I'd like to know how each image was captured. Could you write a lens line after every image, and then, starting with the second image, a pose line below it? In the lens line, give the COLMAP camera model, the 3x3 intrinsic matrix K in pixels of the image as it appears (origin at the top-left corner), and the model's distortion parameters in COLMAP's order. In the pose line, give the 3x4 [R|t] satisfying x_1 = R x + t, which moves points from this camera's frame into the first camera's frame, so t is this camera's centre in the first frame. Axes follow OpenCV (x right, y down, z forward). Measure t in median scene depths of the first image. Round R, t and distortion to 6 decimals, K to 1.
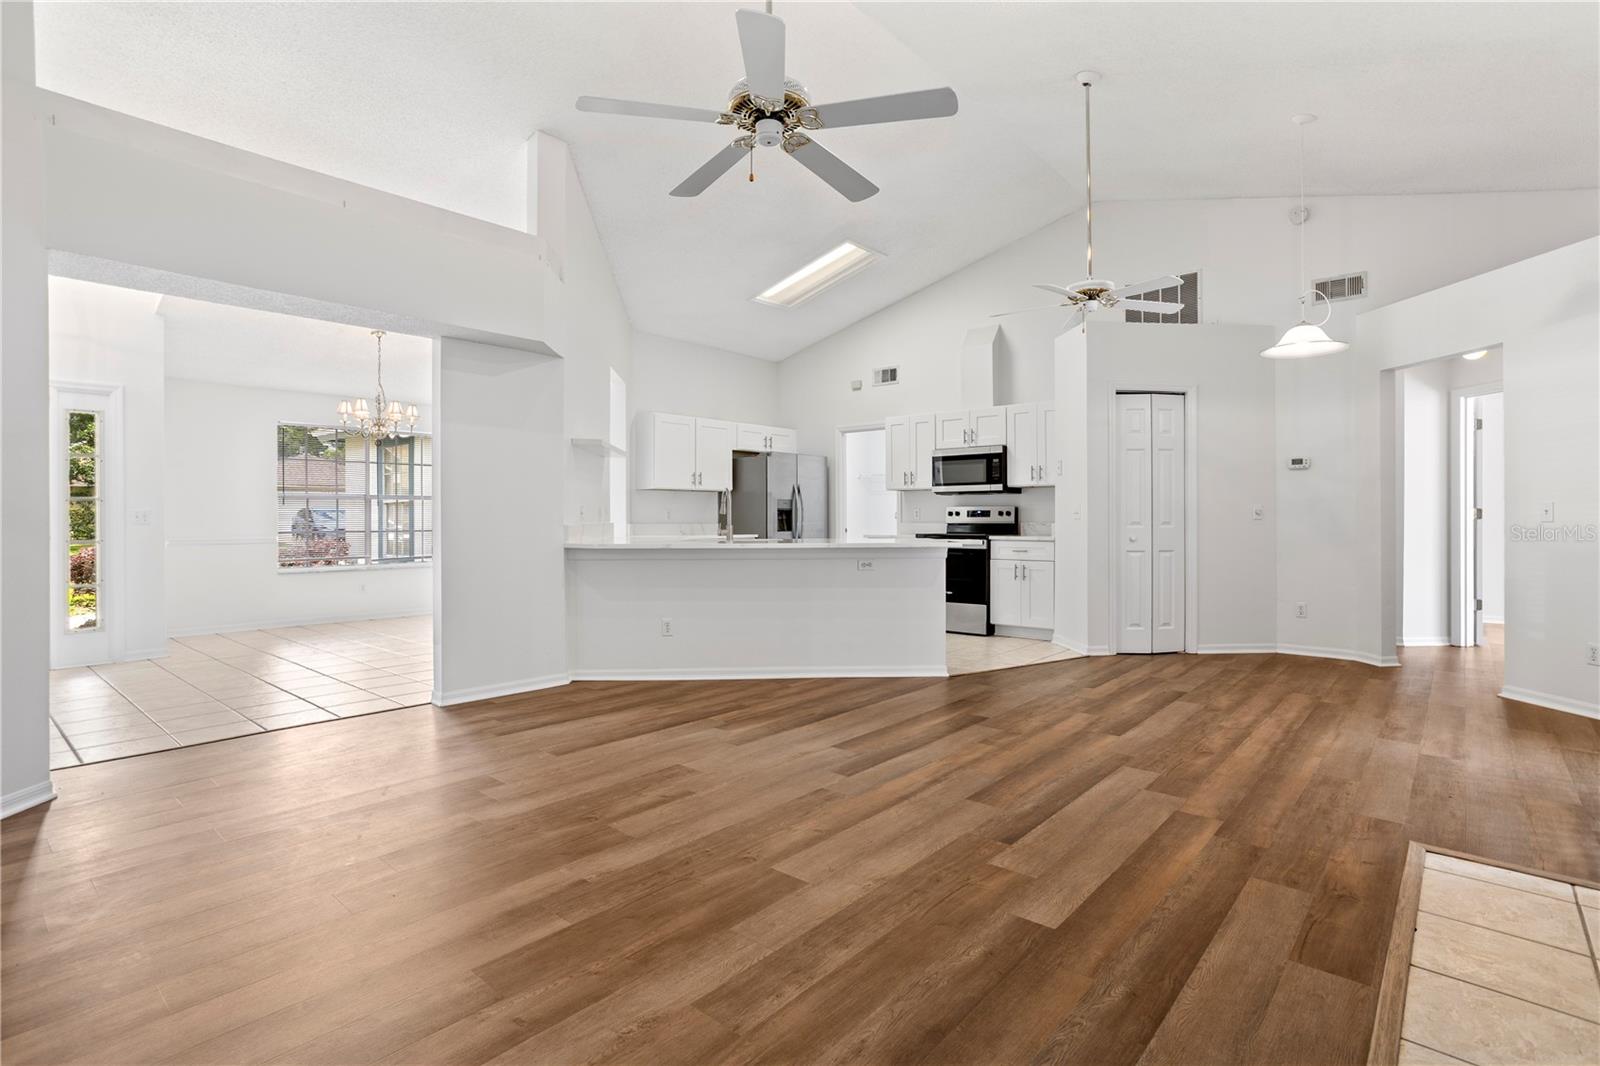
lens RADIAL K [[780.7, 0, 816.4], [0, 780.7, 527.4], [0, 0, 1]] dist [-0.037281, 0.019738]
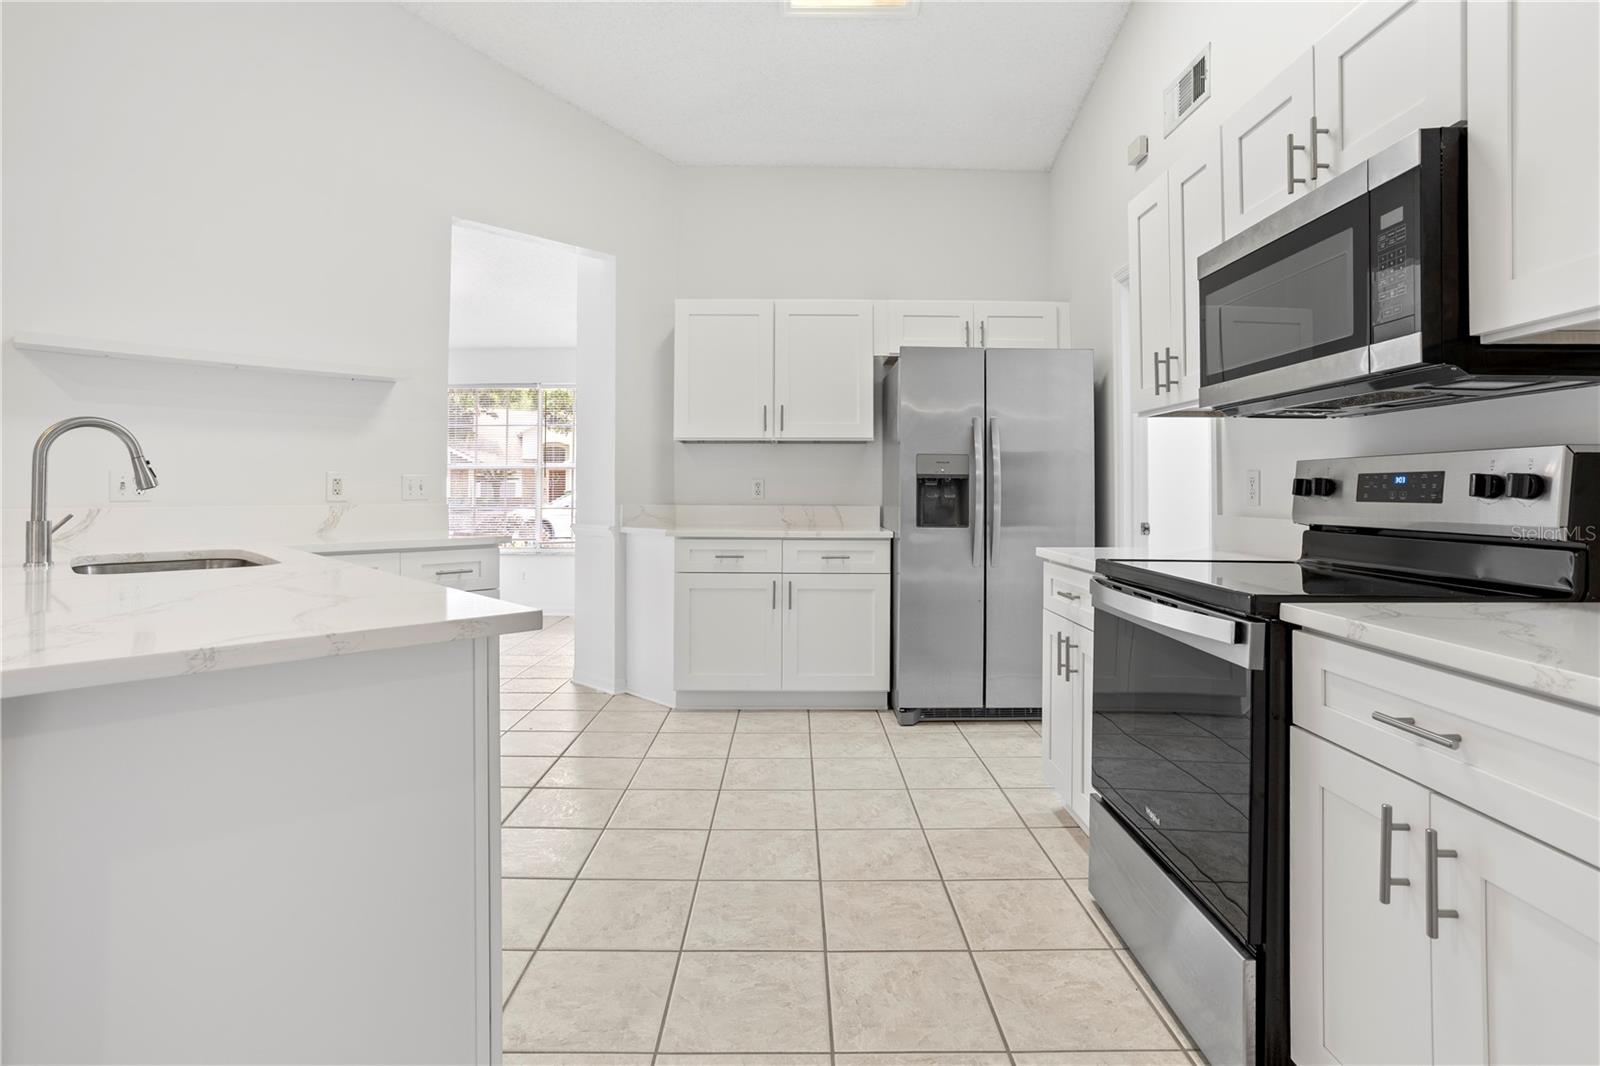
lens RADIAL K [[780.7, 0, 802.6], [0, 780.7, 484.3], [0, 0, 1]] dist [-0.037281, 0.019738]
pose [[0.652039, -0.000878, -0.758185, 0.581773], [-0.012730, 0.999846, -0.012105, -0.029815], [0.758079, 0.017544, 0.651927, 1.582501]]
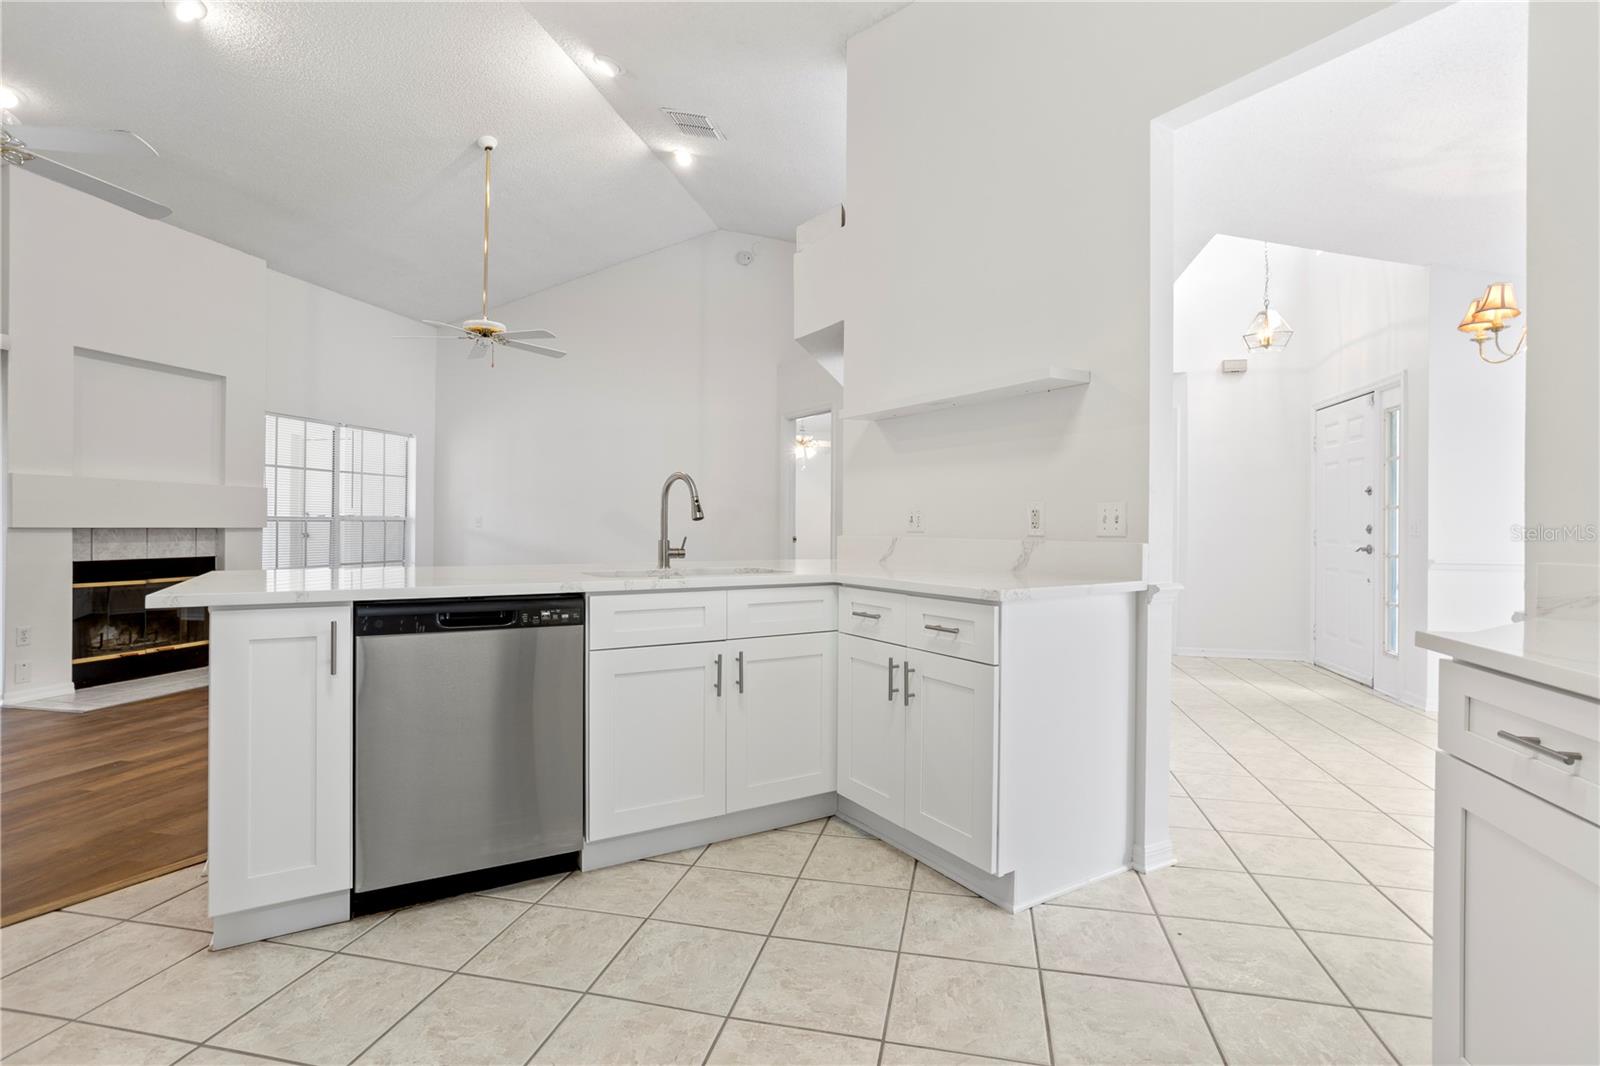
lens RADIAL K [[780.7, 0, 800.1], [0, 780.7, 521.4], [0, 0, 1]] dist [-0.037281, 0.019738]
pose [[-0.891076, -0.002808, -0.453846, 0.099274], [-0.008437, 0.999911, 0.010378, -0.035038], [0.453776, 0.013076, -0.891020, 2.386799]]
